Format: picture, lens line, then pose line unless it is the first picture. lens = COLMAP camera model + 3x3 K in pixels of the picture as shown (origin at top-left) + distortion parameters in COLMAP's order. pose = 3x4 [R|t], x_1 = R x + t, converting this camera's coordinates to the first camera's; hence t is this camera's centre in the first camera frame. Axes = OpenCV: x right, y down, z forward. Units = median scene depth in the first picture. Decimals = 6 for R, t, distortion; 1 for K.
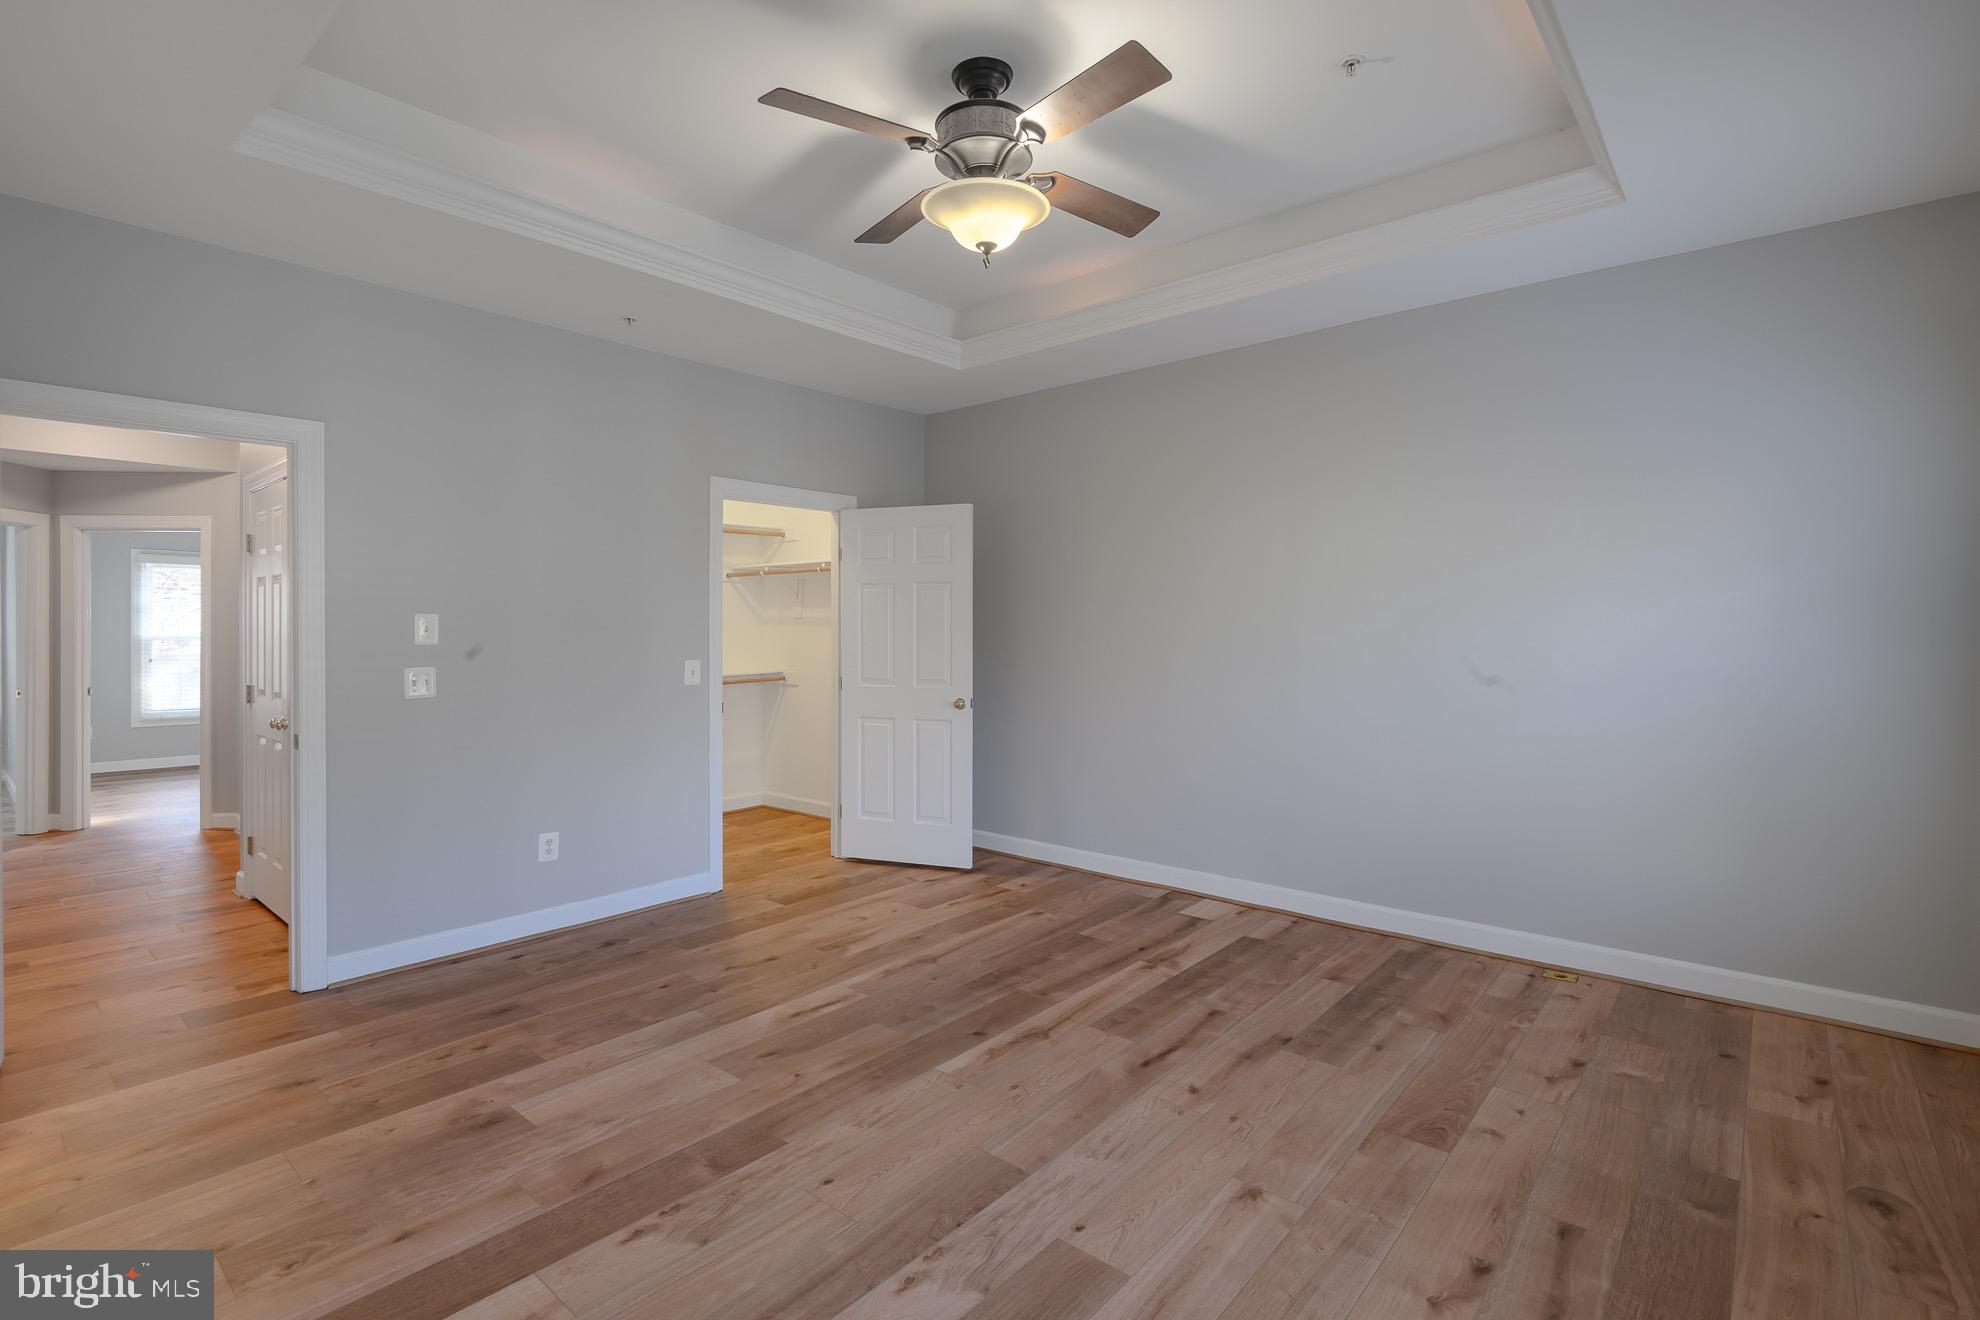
lens RADIAL K [[935.5, 0, 990.0], [0, 935.5, 622.4], [0, 0, 1]] dist [0.003203, -0.001383]
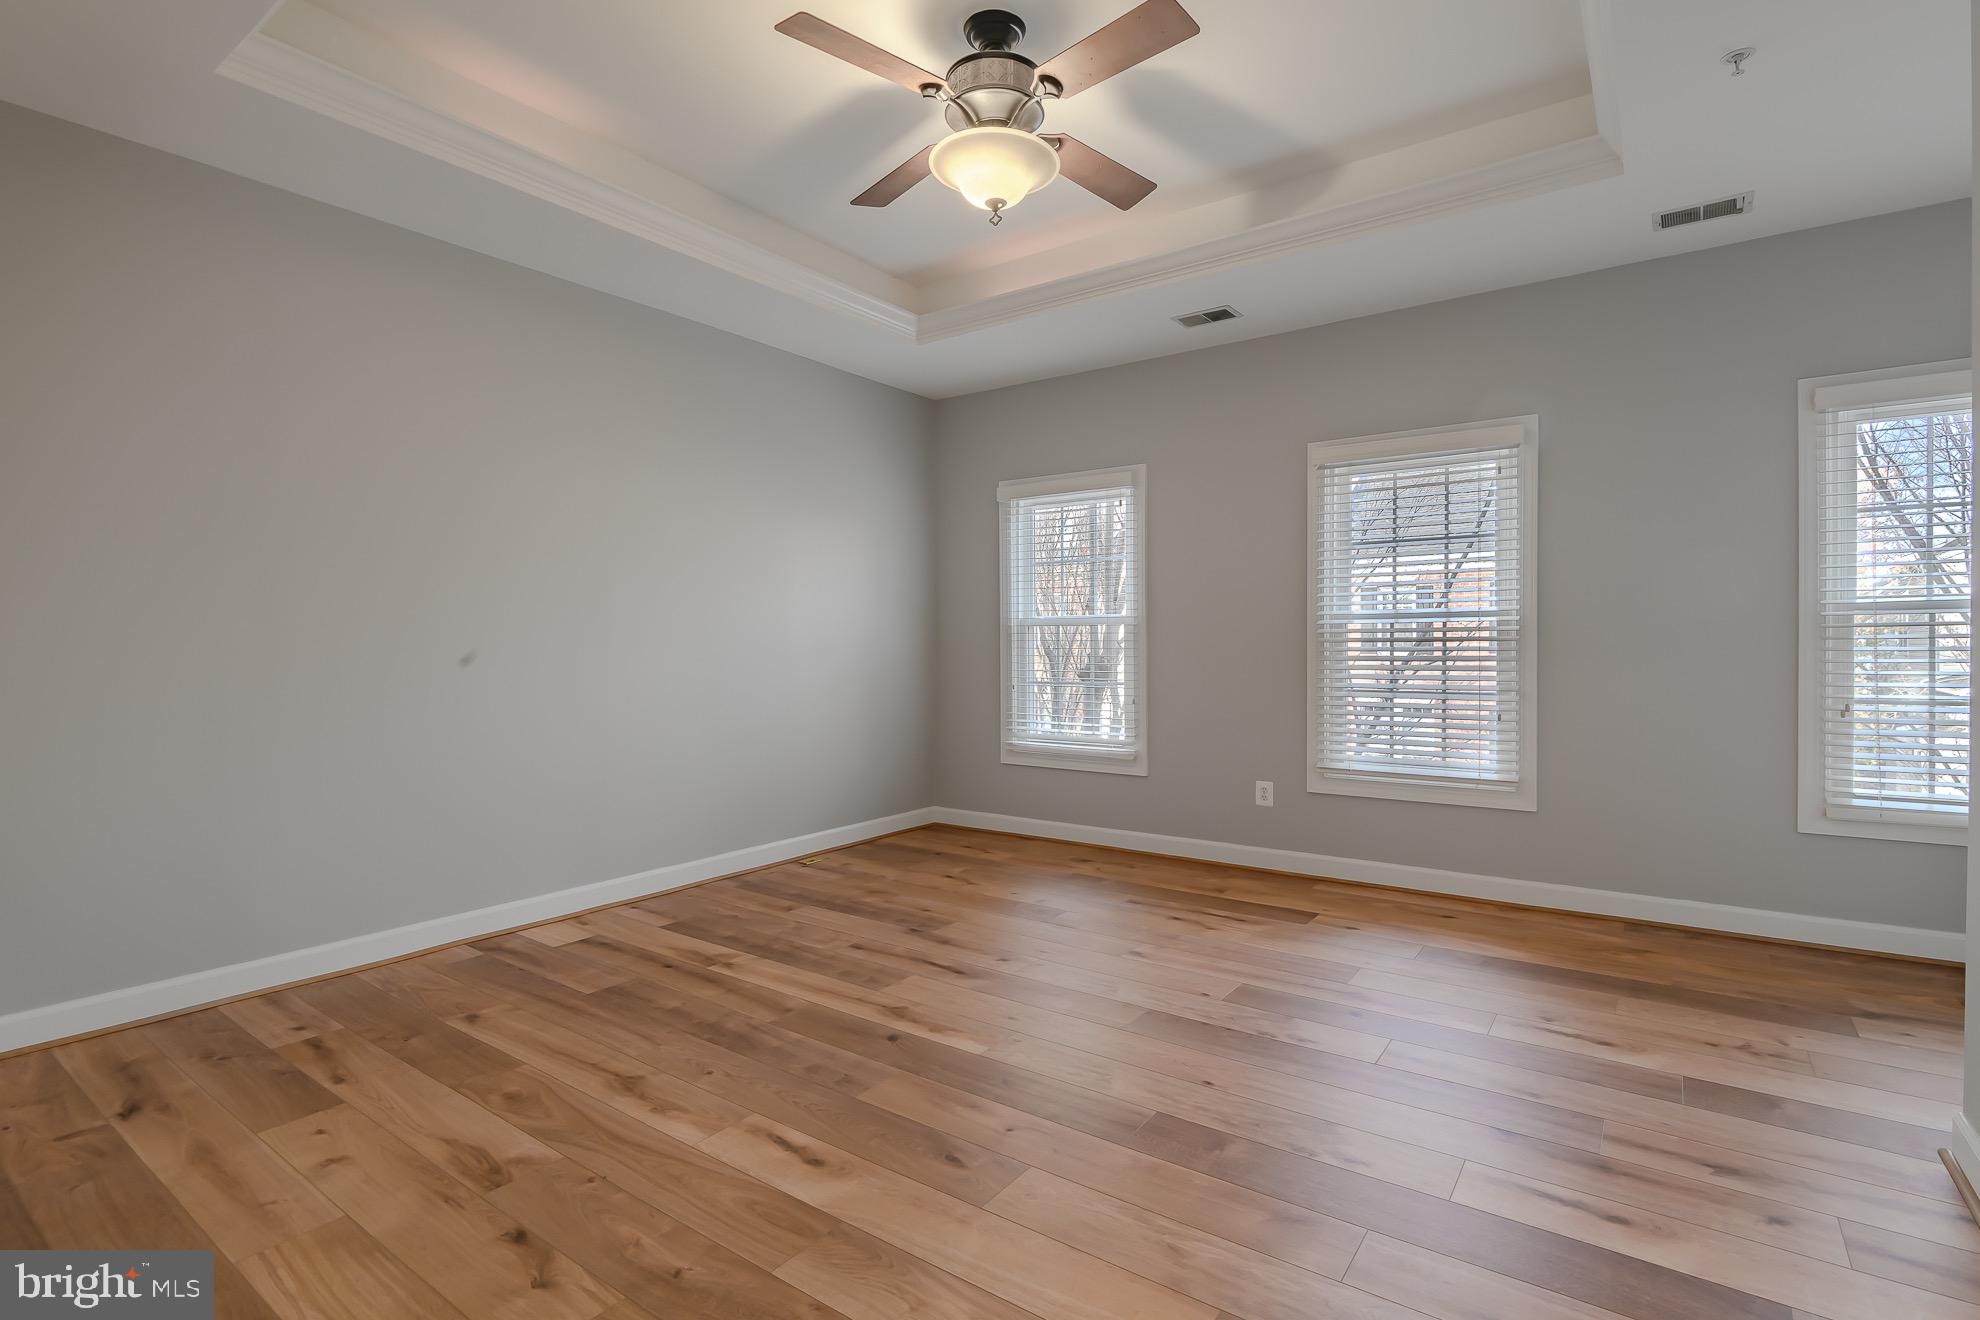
lens RADIAL K [[927.5, 0, 995.9], [0, 927.5, 639.2], [0, 0, 1]] dist [-0.001696, -0.001526]
pose [[-0.082681, 0.003484, 0.996570, -0.786383], [-0.004551, 0.999982, -0.003873, 0.057698], [-0.996566, -0.004855, -0.082664, 0.859105]]
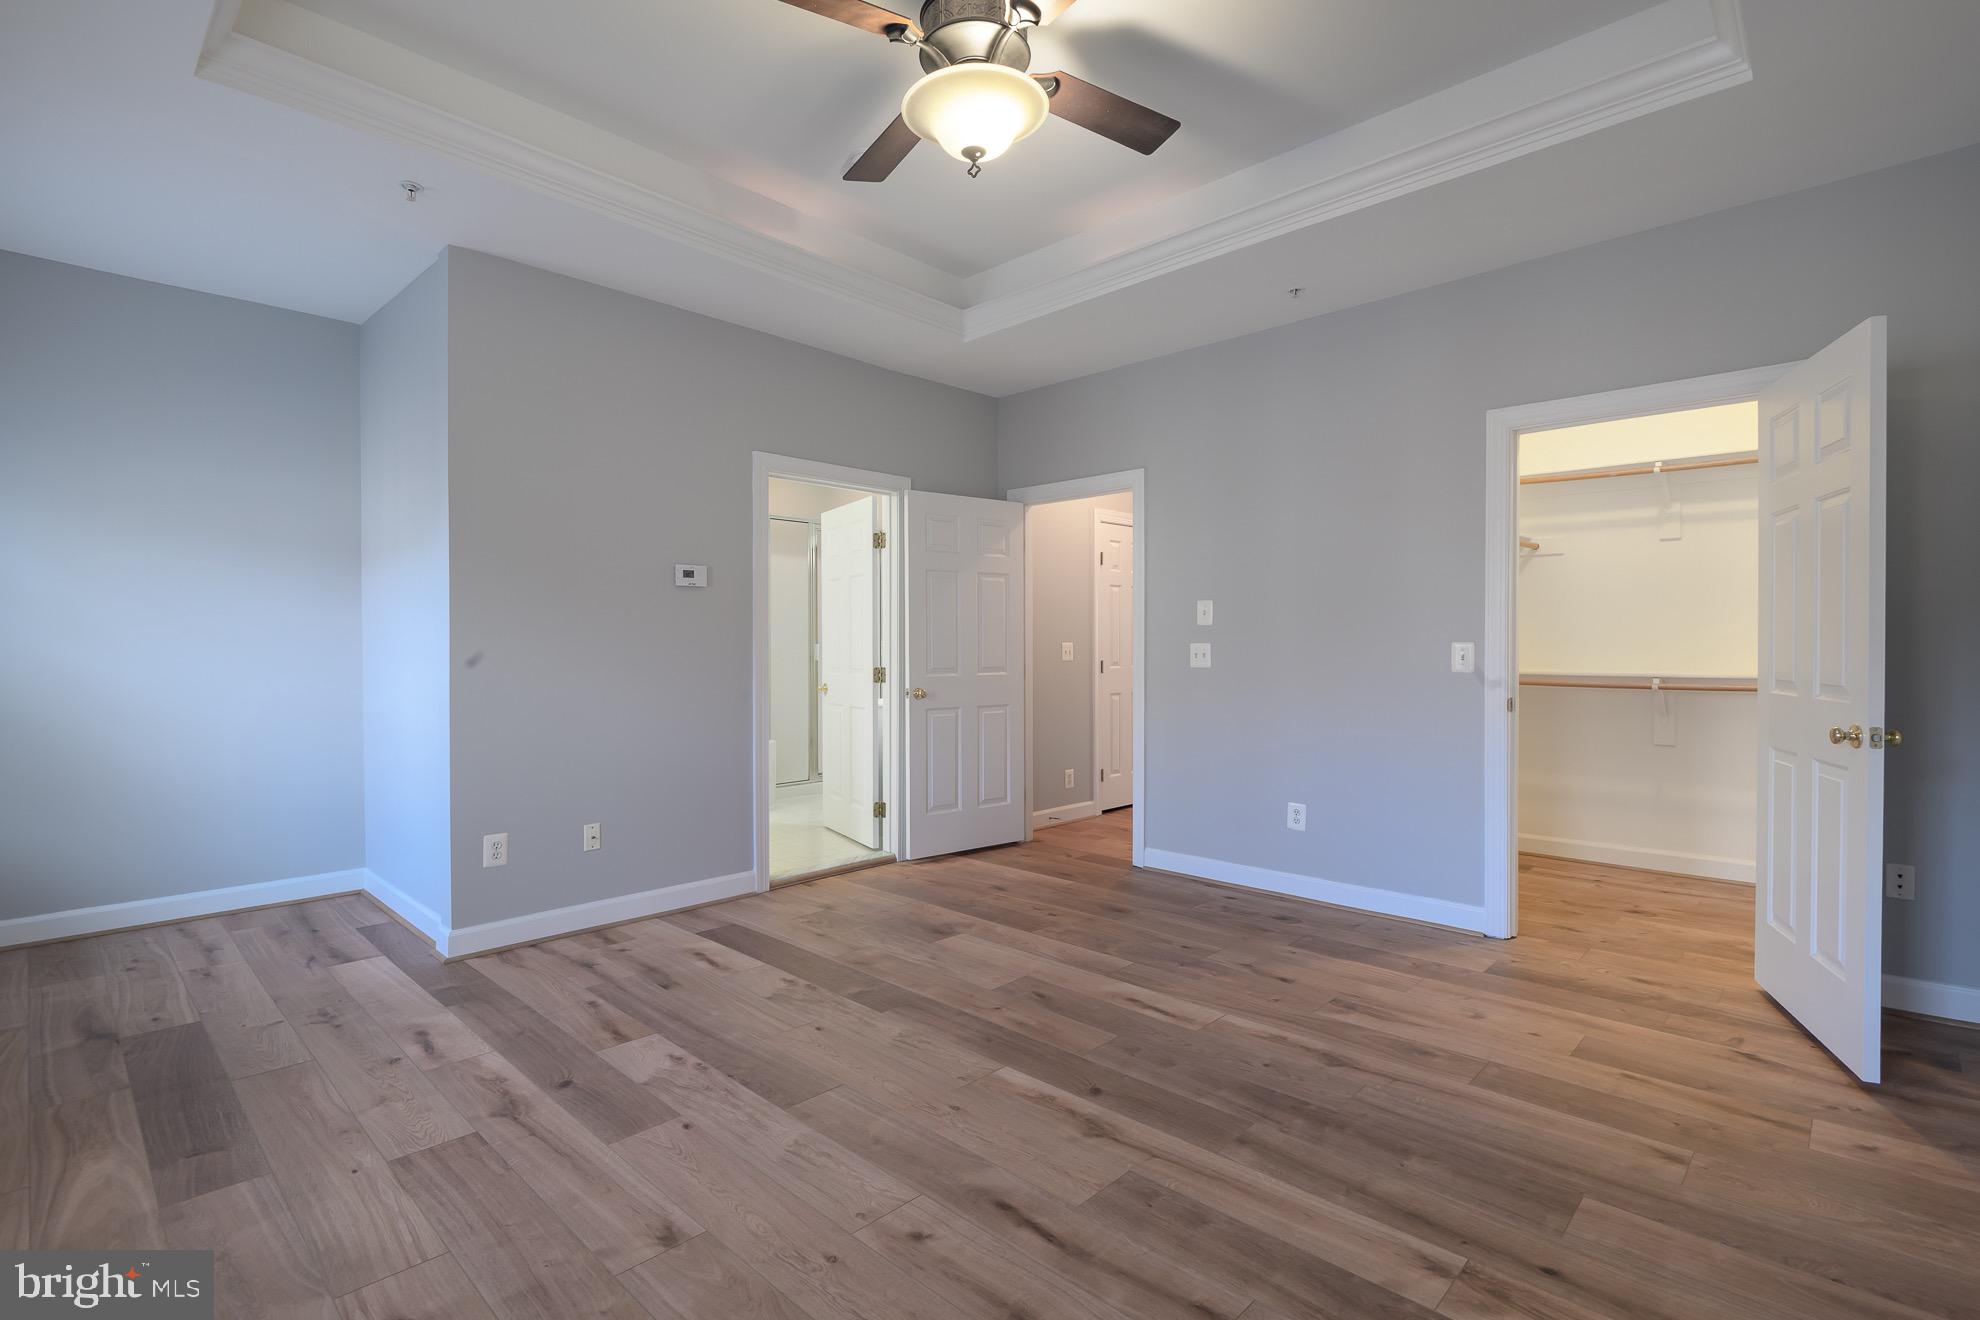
lens RADIAL K [[927.5, 0, 995.9], [0, 927.5, 639.2], [0, 0, 1]] dist [-0.001696, -0.001526]
pose [[-0.056379, -0.004944, -0.998397, 0.690035], [0.010641, 0.999928, -0.005552, 0.050293], [0.998353, -0.010937, -0.056323, 0.847342]]
